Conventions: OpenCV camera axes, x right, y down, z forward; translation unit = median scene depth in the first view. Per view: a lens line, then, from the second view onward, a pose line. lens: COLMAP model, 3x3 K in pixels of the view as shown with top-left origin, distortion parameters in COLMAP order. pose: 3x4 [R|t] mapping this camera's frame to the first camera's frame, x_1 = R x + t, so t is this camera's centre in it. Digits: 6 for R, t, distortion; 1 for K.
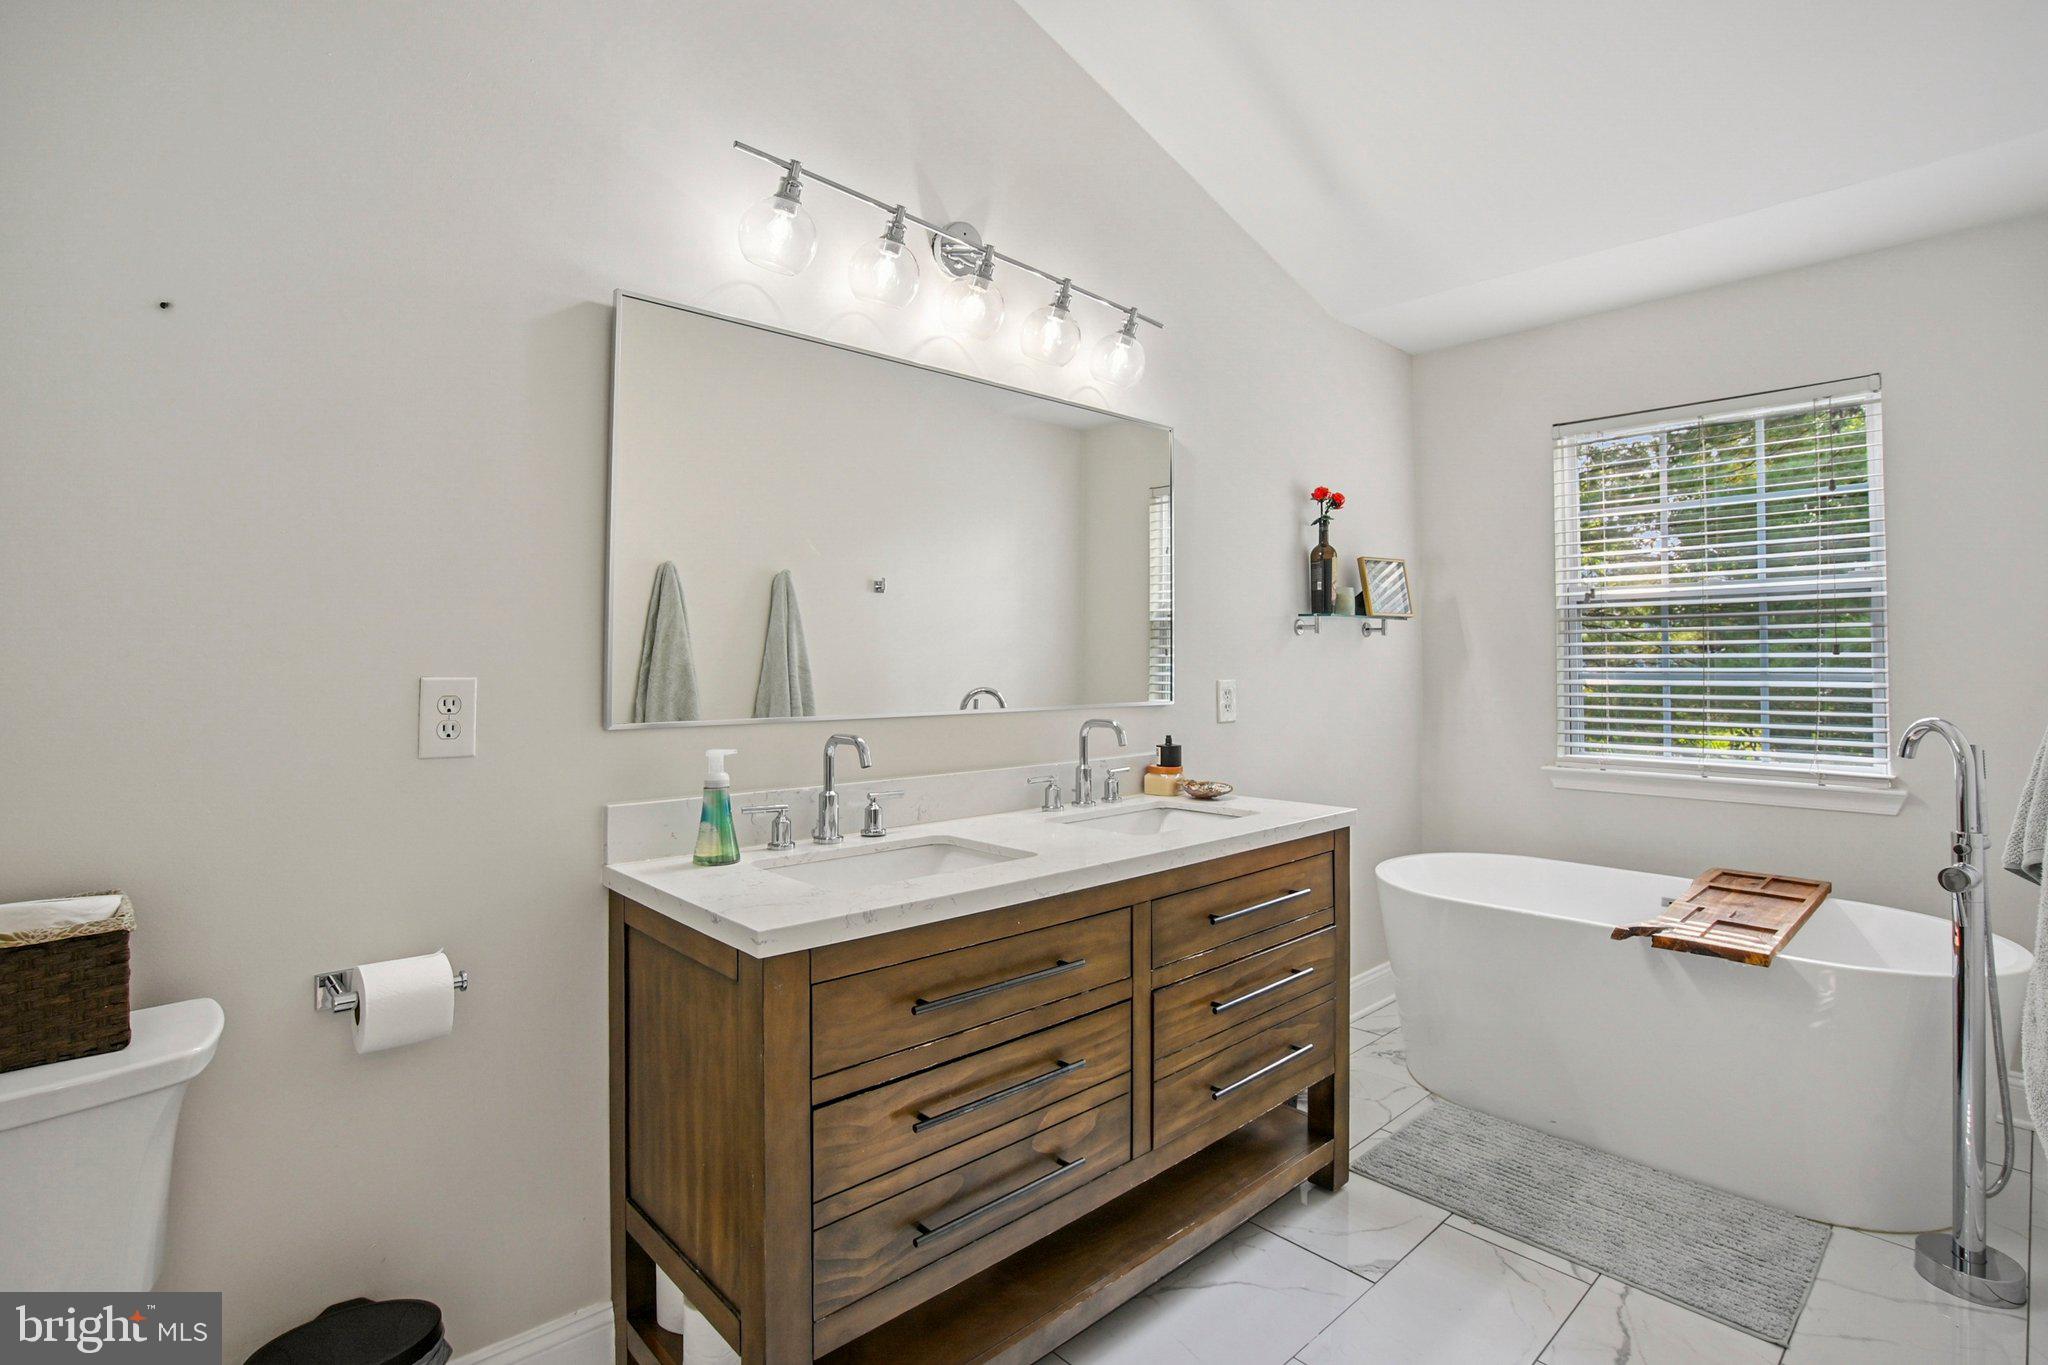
lens RADIAL K [[967.4, 0, 998.3], [0, 967.4, 668.4], [0, 0, 1]] dist [-0.002092, -0.000093]
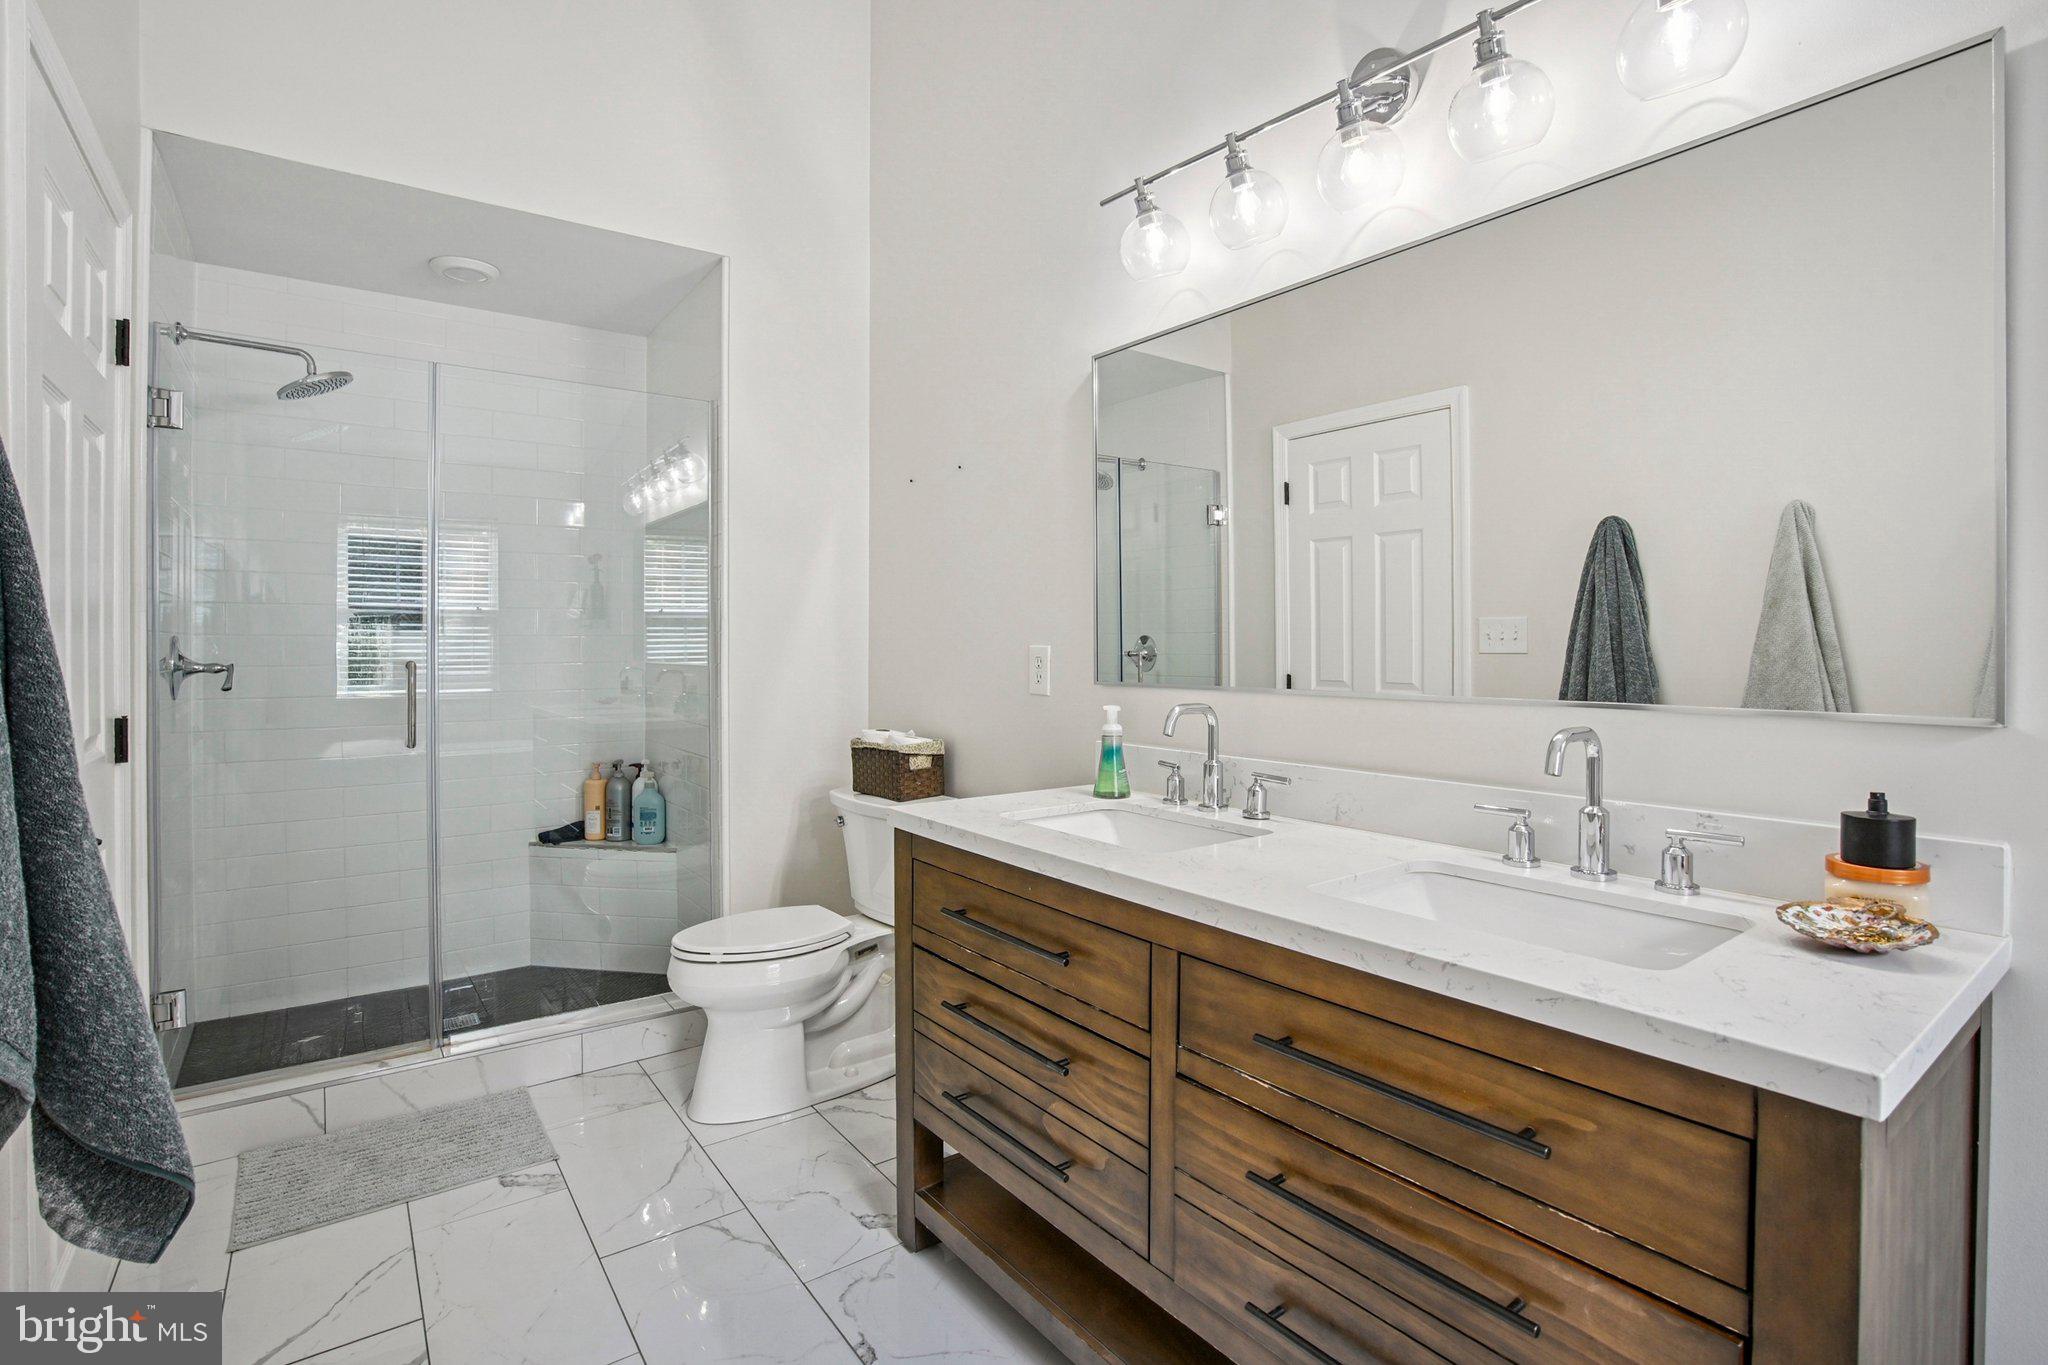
lens RADIAL K [[967.4, 0, 998.3], [0, 967.4, 668.4], [0, 0, 1]] dist [-0.002092, -0.000093]
pose [[-0.097002, 0.027655, -0.994900, 0.927894], [0.001052, 0.999616, 0.027684, 0.002357], [0.995284, 0.001639, -0.096993, 0.960369]]
